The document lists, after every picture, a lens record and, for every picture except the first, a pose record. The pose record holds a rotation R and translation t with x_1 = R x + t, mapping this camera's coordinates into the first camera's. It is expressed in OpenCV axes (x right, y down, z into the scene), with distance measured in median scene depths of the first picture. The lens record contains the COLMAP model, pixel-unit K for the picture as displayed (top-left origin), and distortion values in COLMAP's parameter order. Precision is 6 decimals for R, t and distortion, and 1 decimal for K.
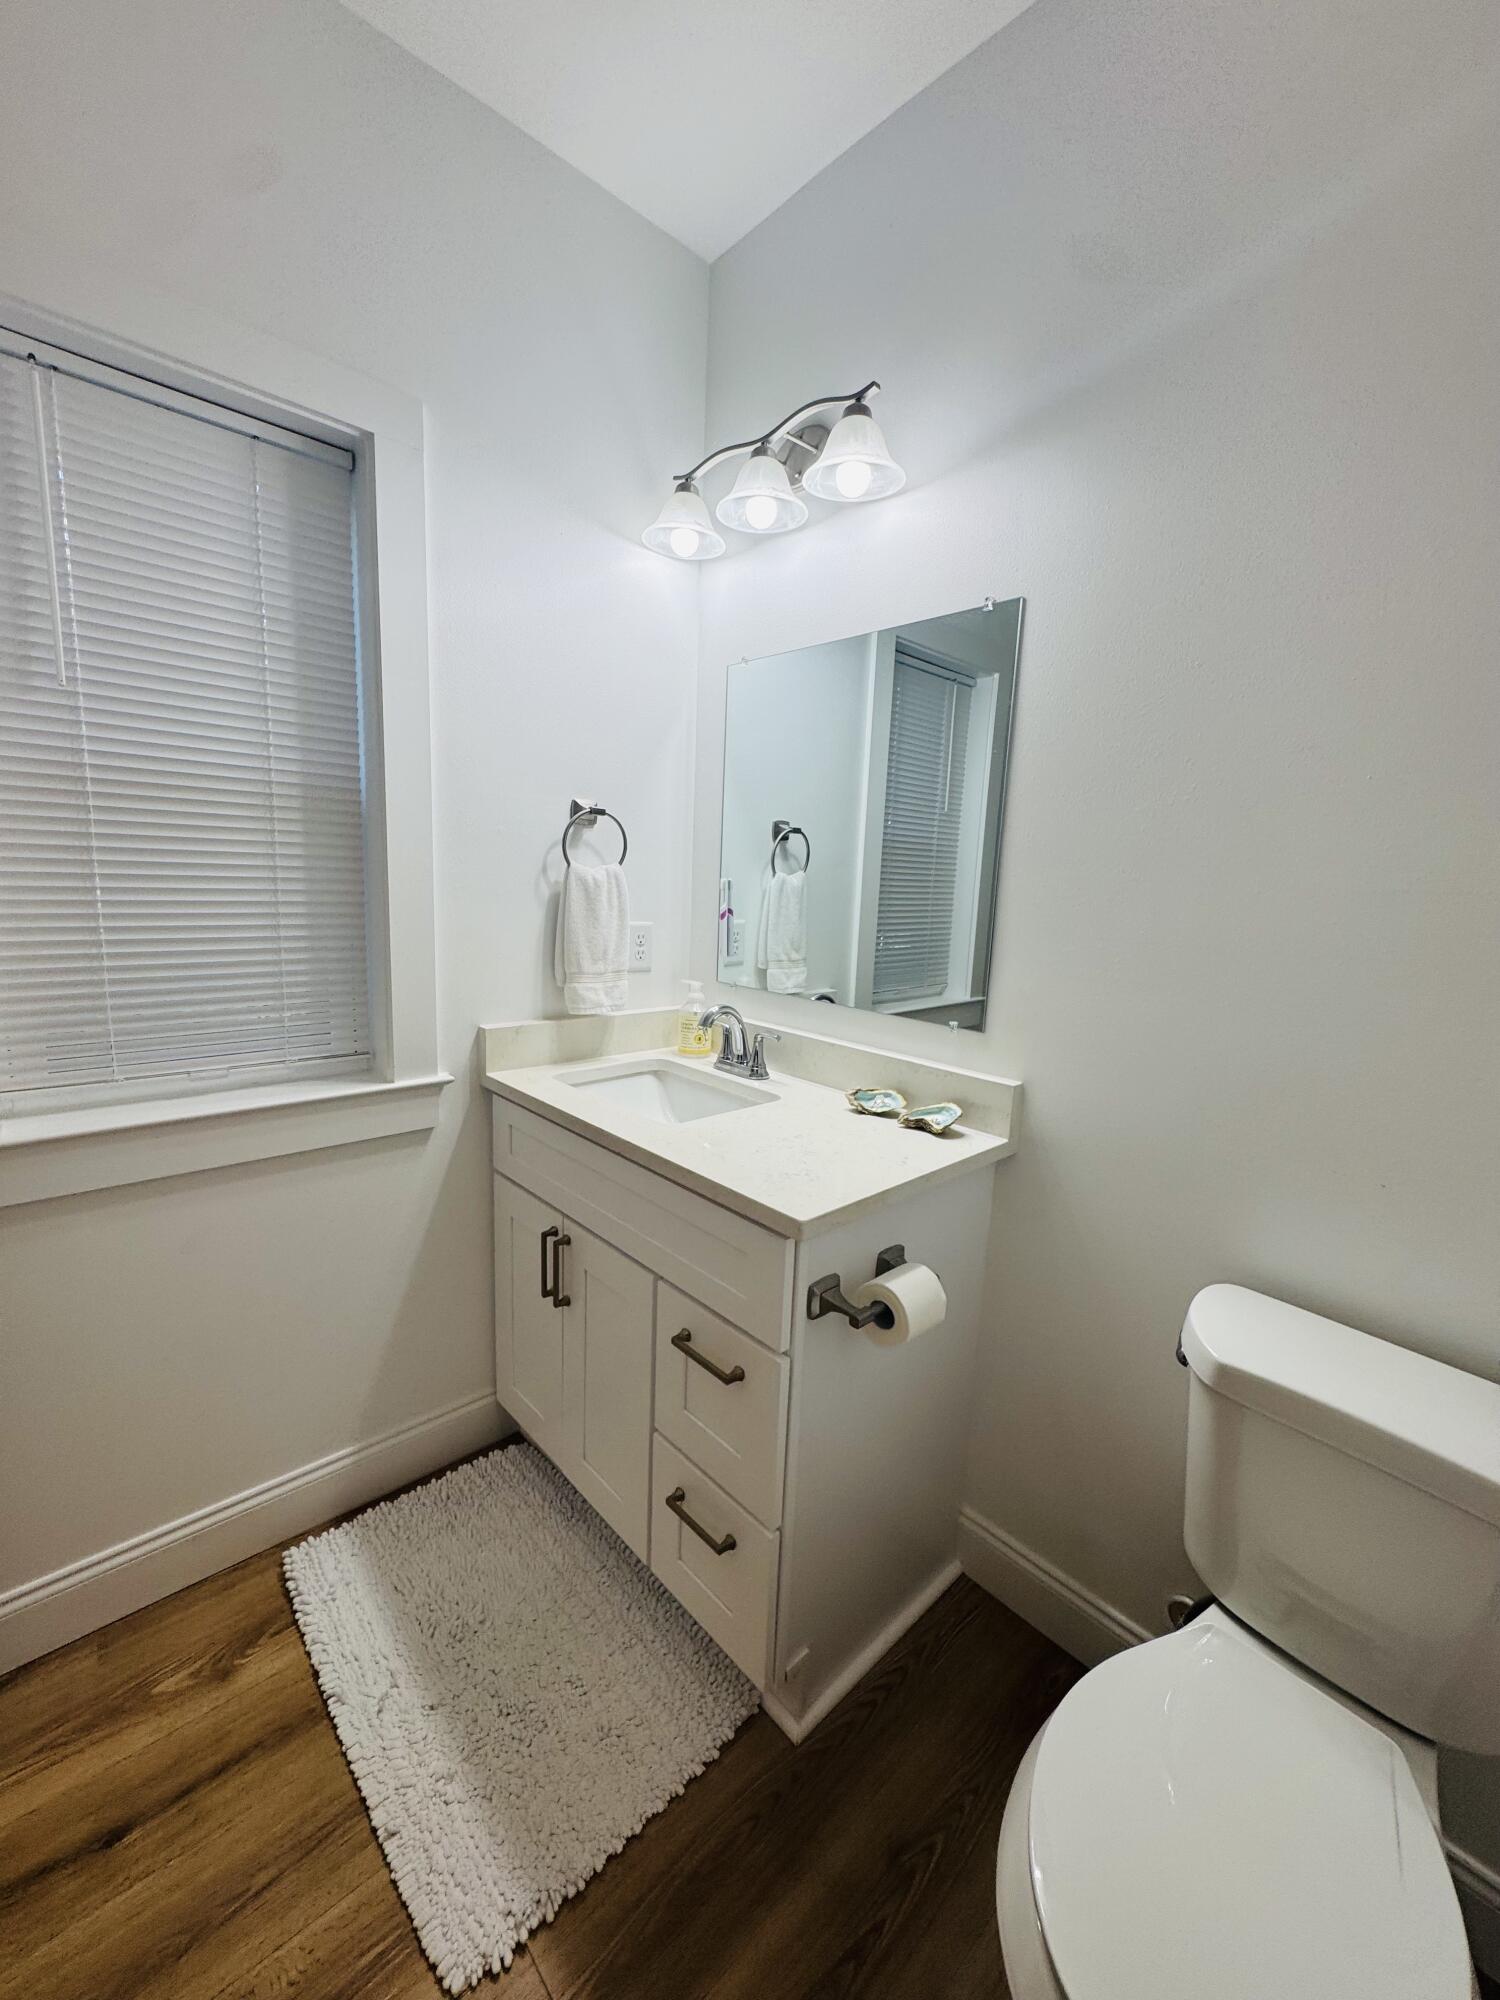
lens RADIAL K [[799.5, 0, 752.7], [0, 799.5, 988.2], [0, 0, 1]] dist [-0.000875, -0.002215]
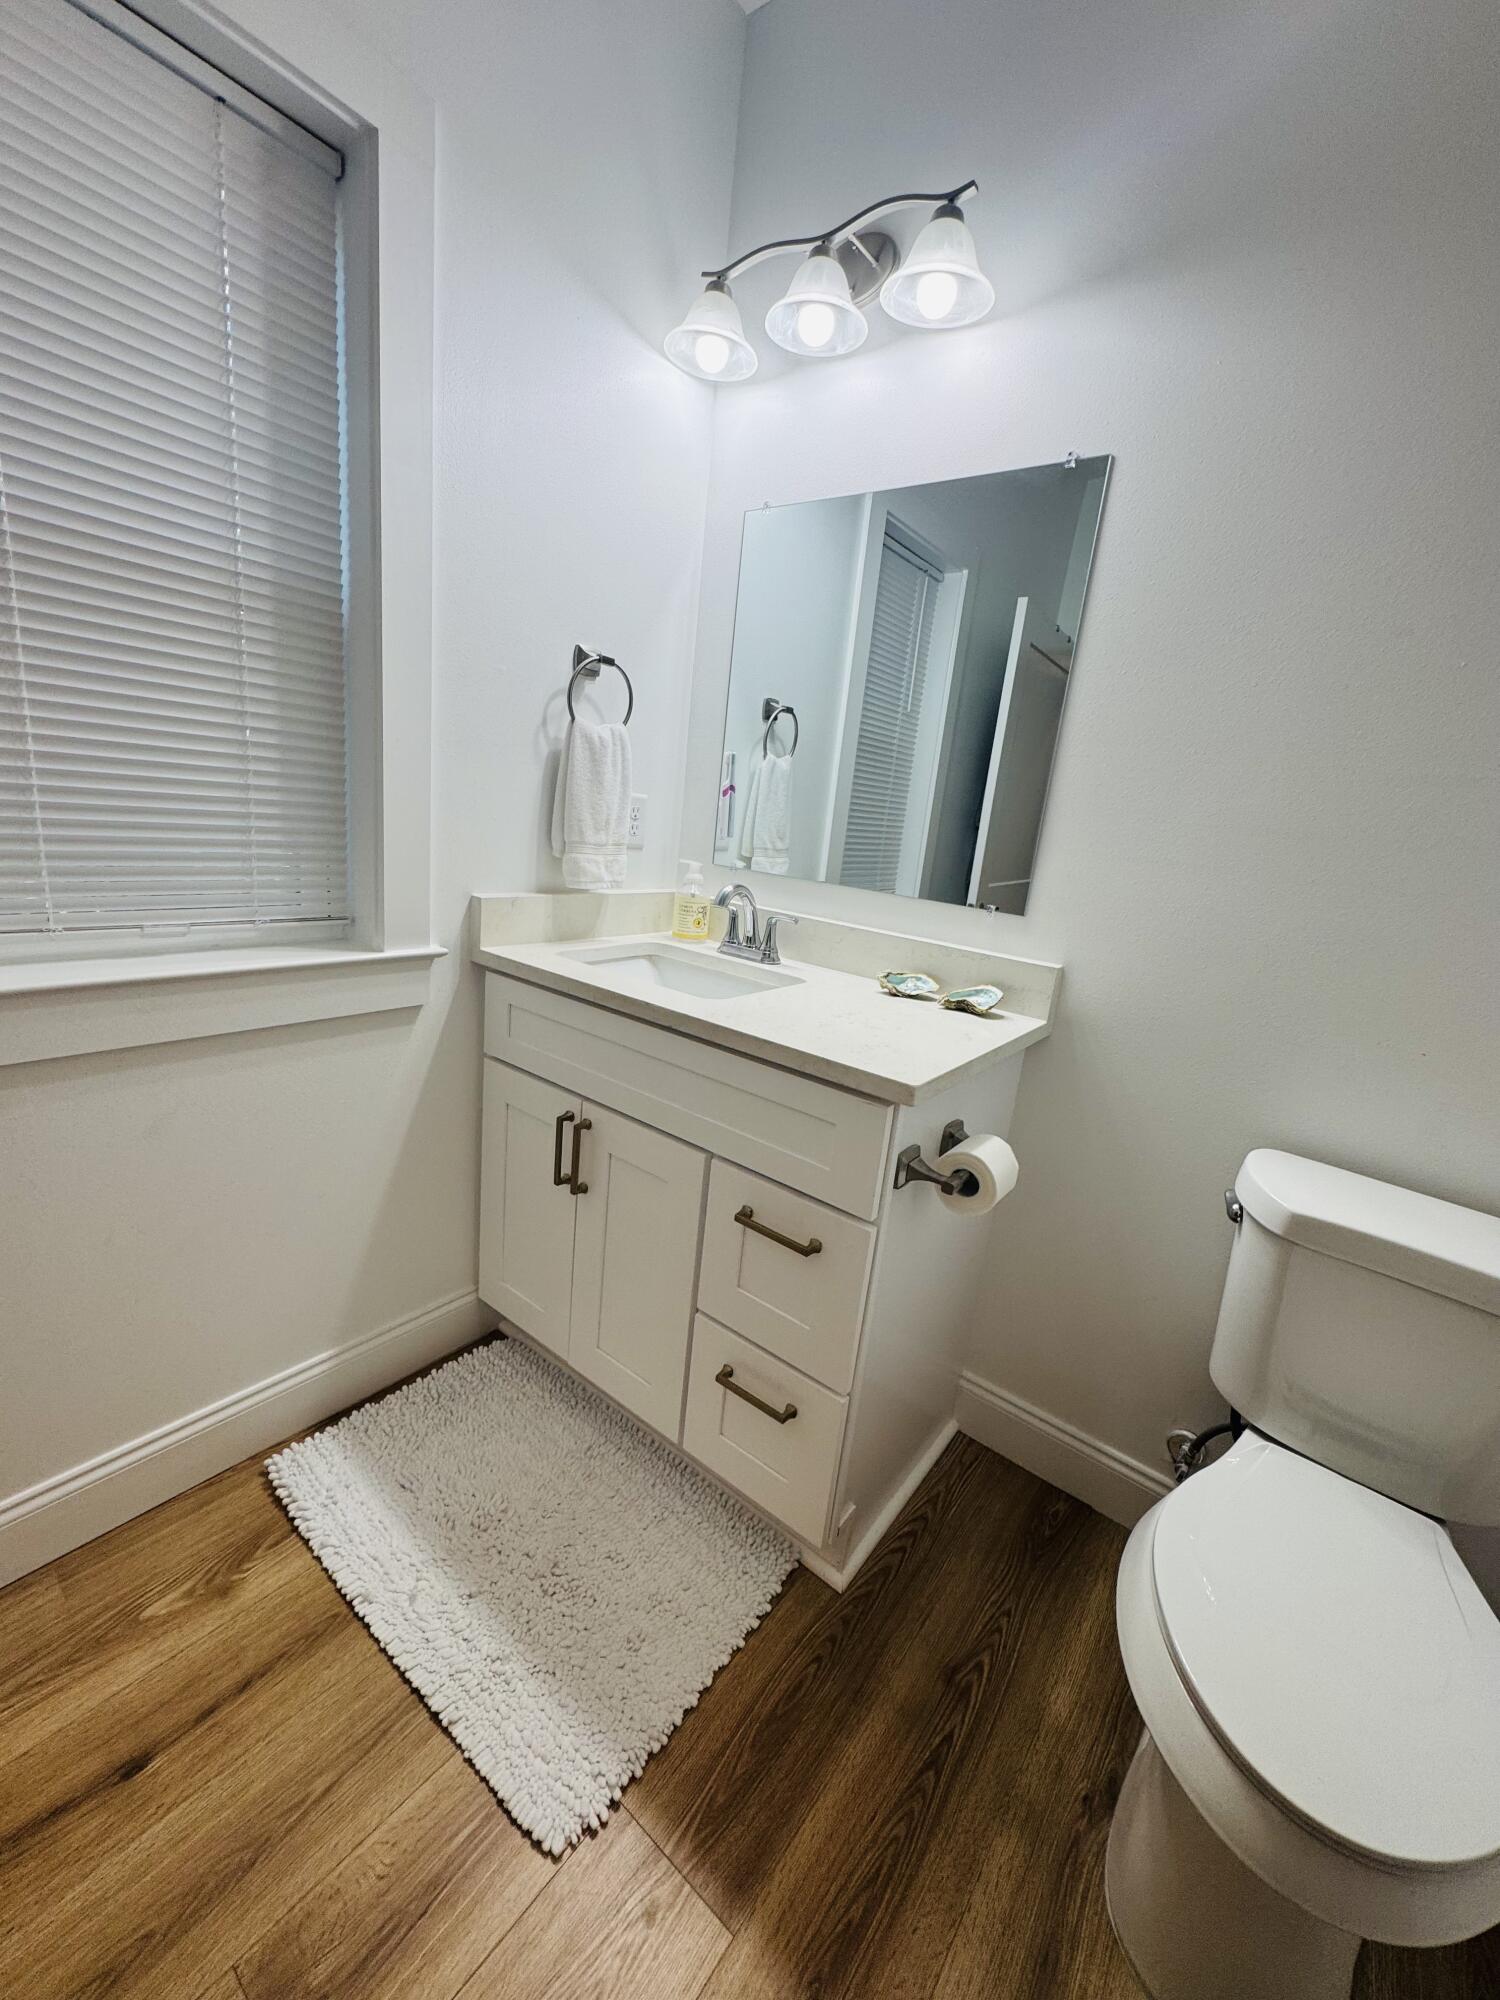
lens RADIAL K [[799.5, 0, 748.6], [0, 799.5, 992.7], [0, 0, 1]] dist [-0.000875, -0.002215]
pose [[0.984571, 0.021805, 0.173619, -0.228448], [-0.039285, 0.994422, 0.097889, 0.067879], [-0.170516, -0.103199, 0.979936, 0.072475]]
